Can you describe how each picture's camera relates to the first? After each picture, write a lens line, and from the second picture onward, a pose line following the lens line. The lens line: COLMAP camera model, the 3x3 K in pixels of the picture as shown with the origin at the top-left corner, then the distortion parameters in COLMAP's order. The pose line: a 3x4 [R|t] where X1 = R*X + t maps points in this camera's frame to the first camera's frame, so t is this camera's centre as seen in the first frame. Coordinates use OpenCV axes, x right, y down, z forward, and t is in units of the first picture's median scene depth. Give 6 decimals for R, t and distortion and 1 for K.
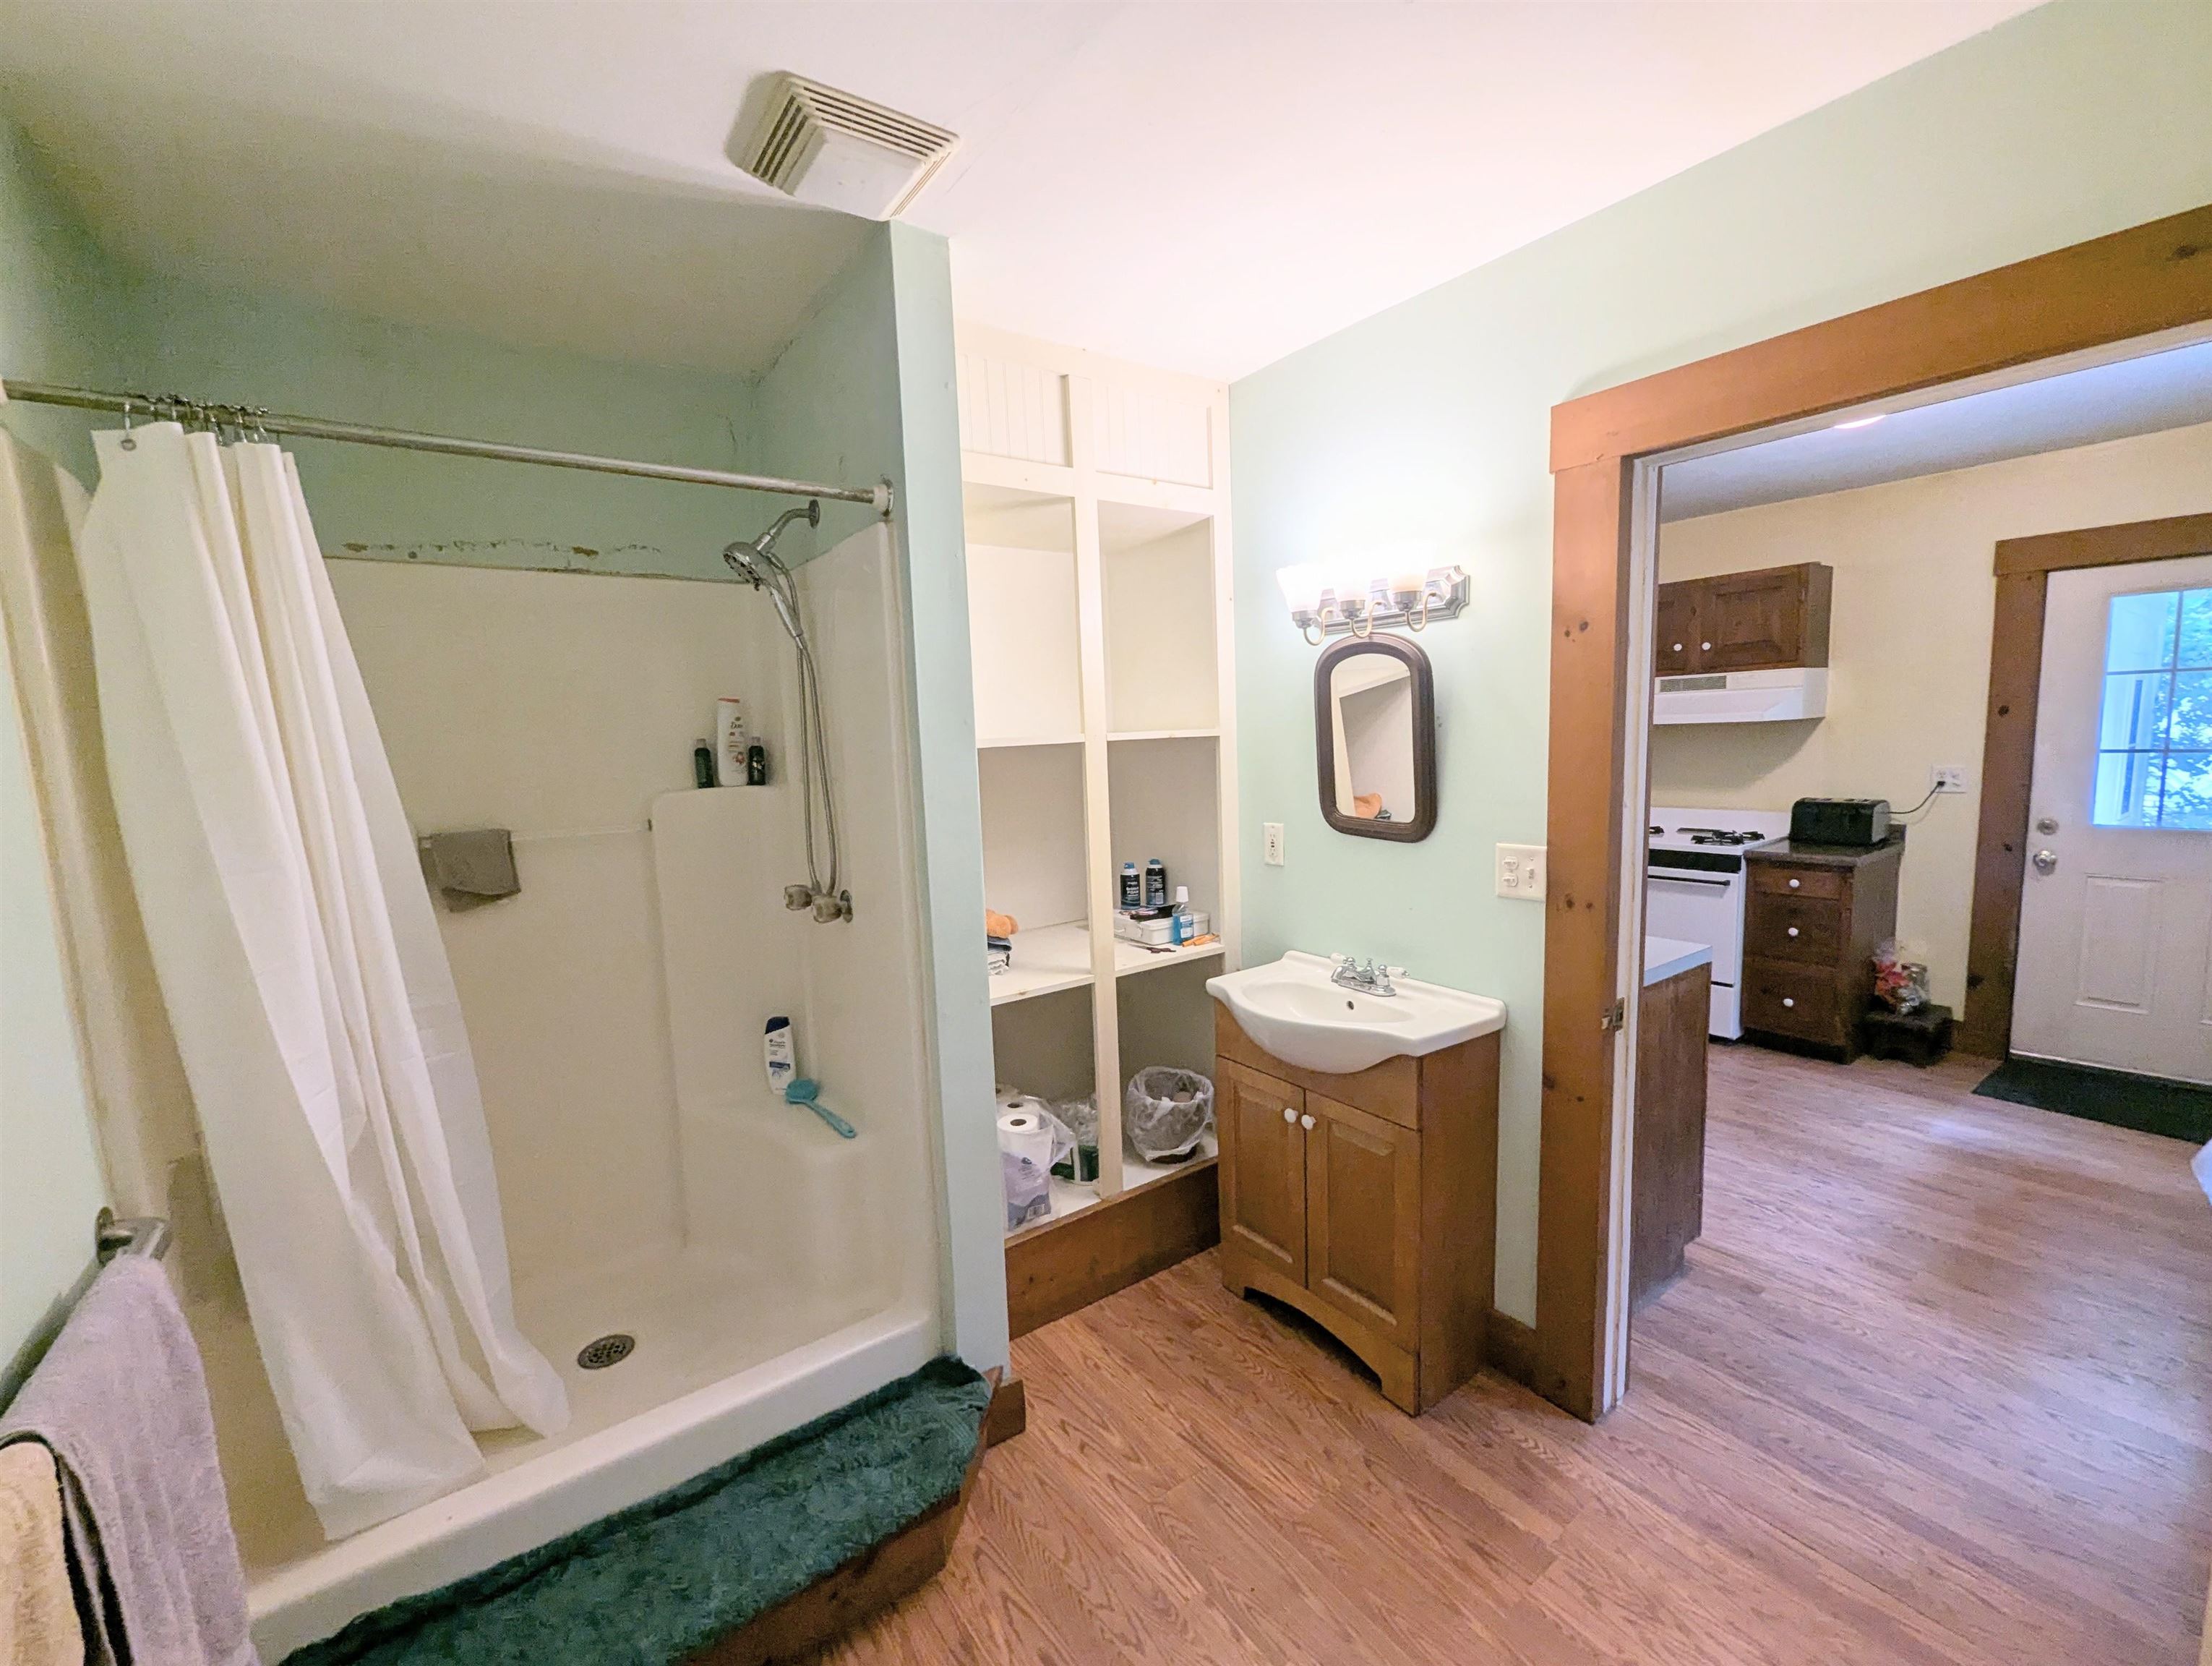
lens RADIAL K [[920.6, 0, 1105.7], [0, 920.6, 843.7], [0, 0, 1]] dist [-0.000091, 0.000778]
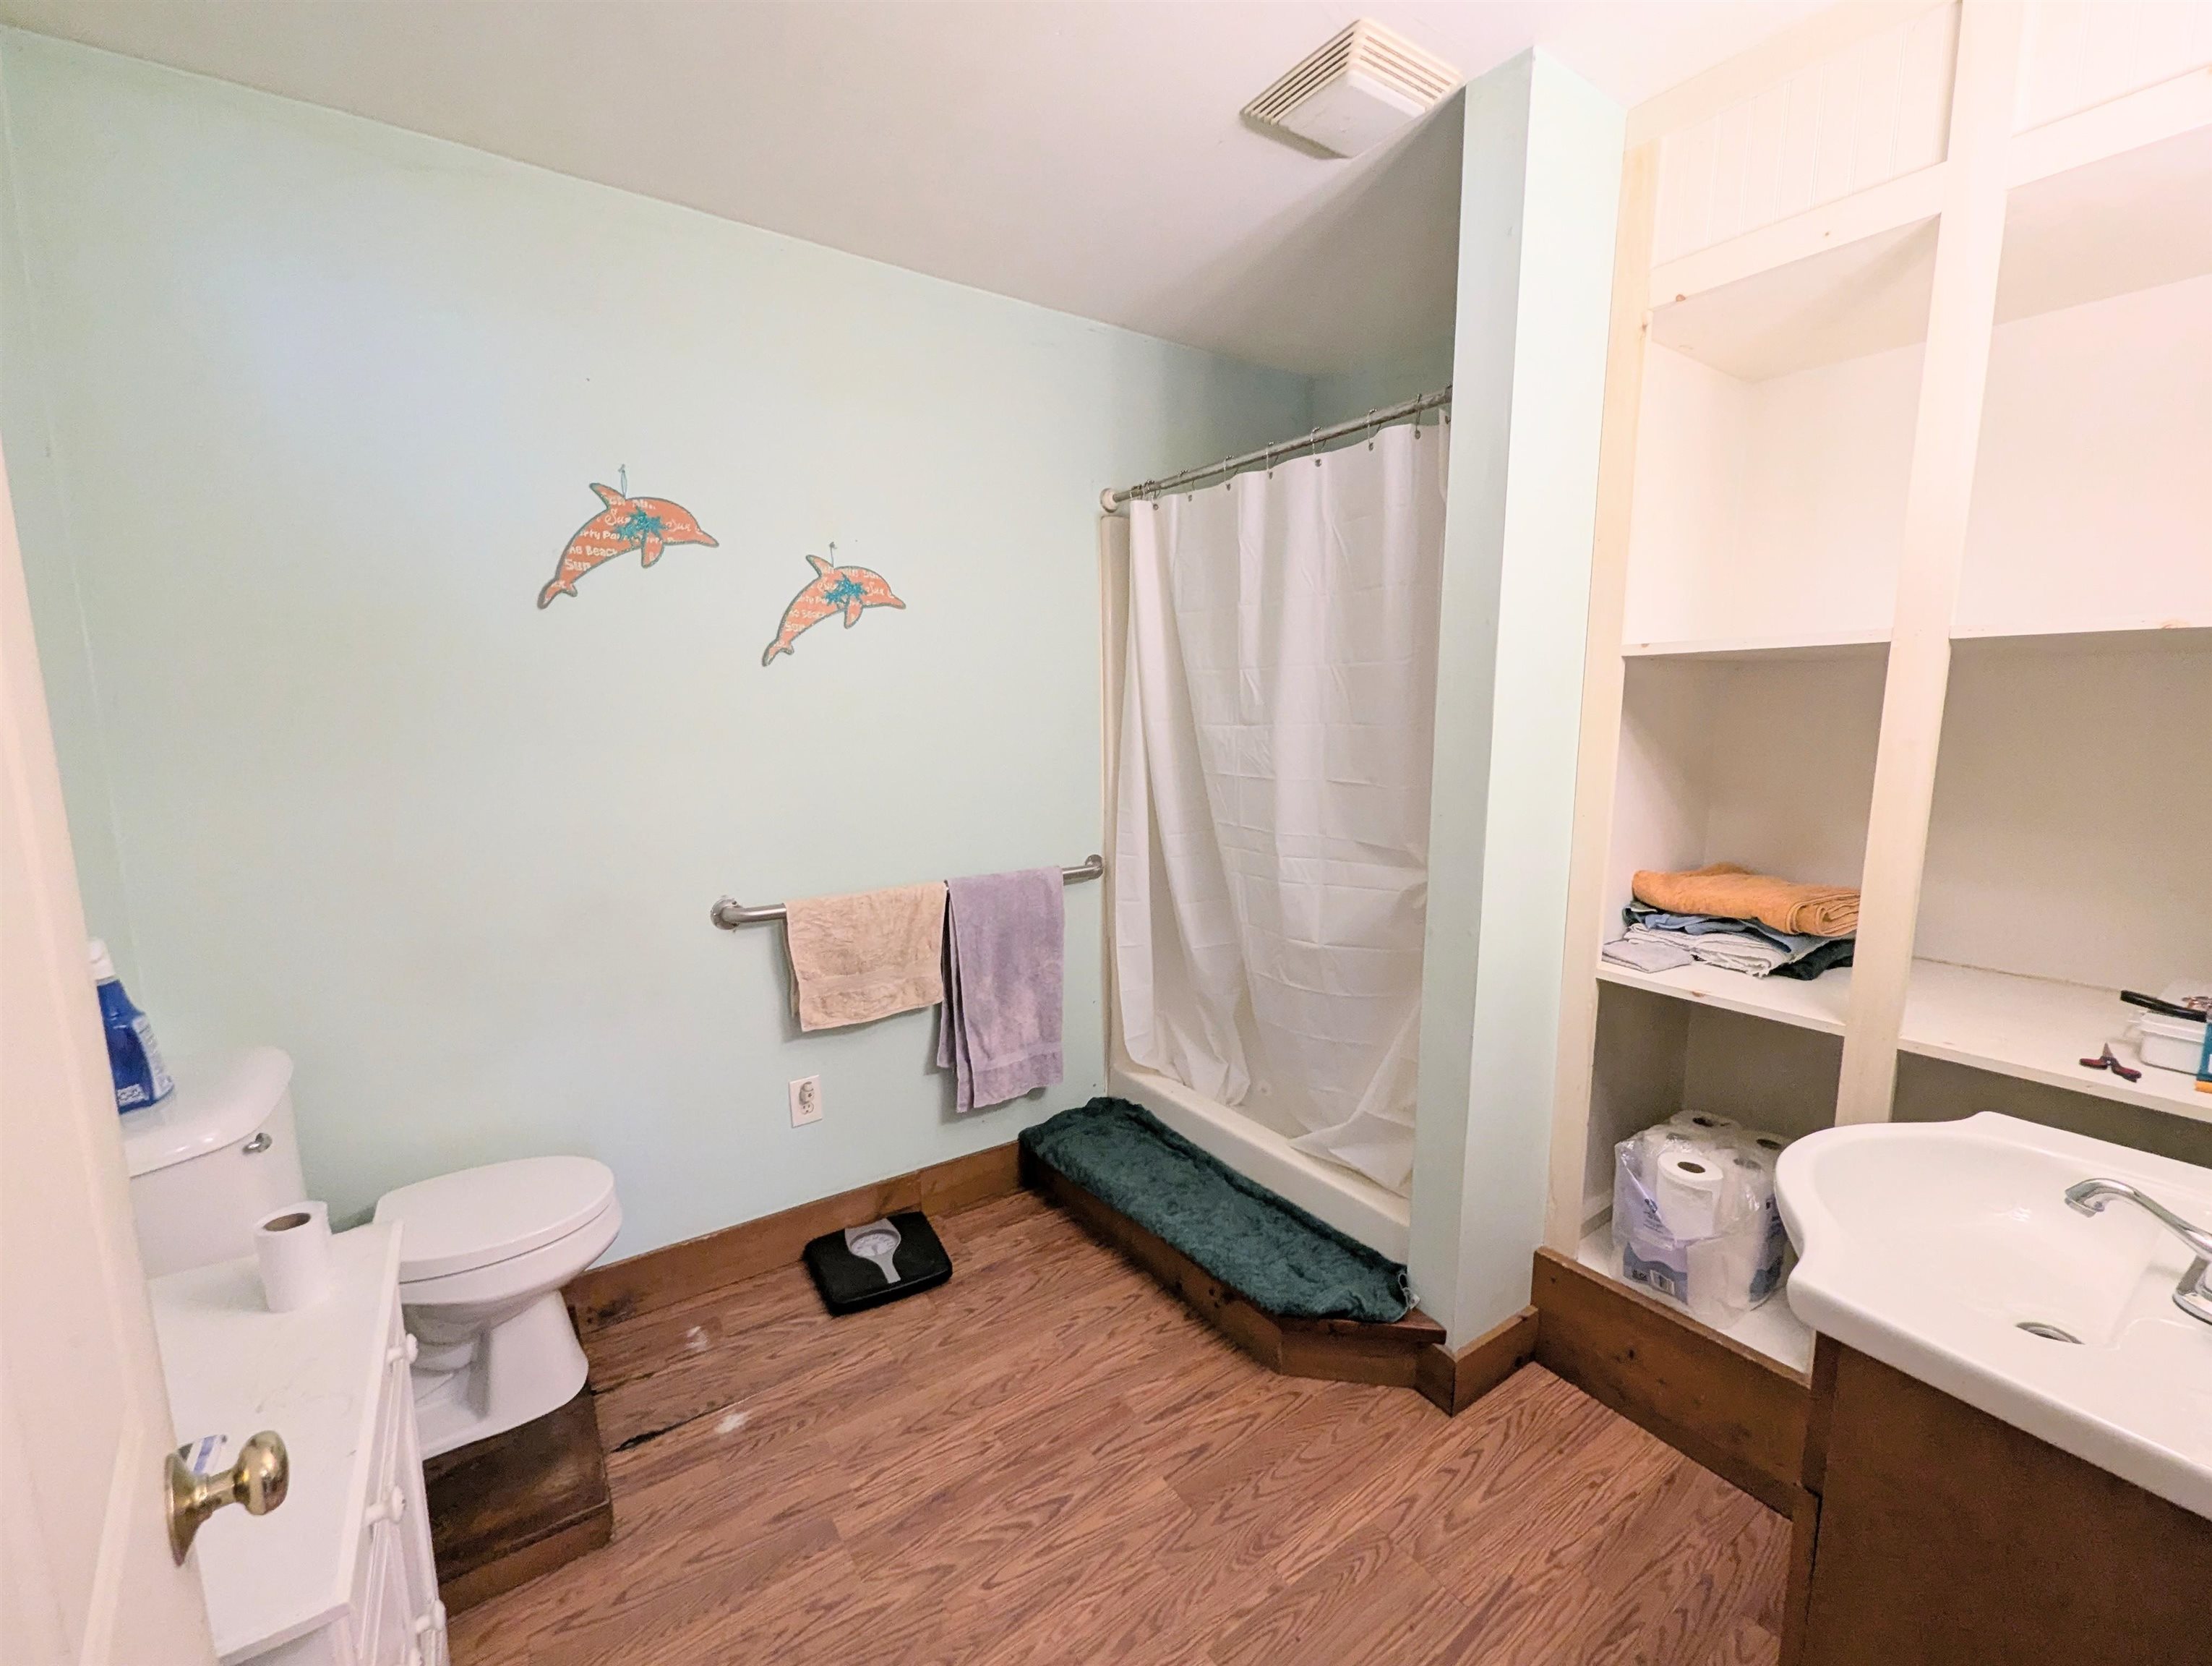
lens RADIAL K [[920.6, 0, 1105.7], [0, 920.6, 843.7], [0, 0, 1]] dist [-0.000091, 0.000778]
pose [[-0.016570, 0.186224, -0.982368, 0.834754], [-0.117090, 0.975381, 0.186875, -0.048154], [0.992983, 0.118122, 0.005643, 0.704841]]
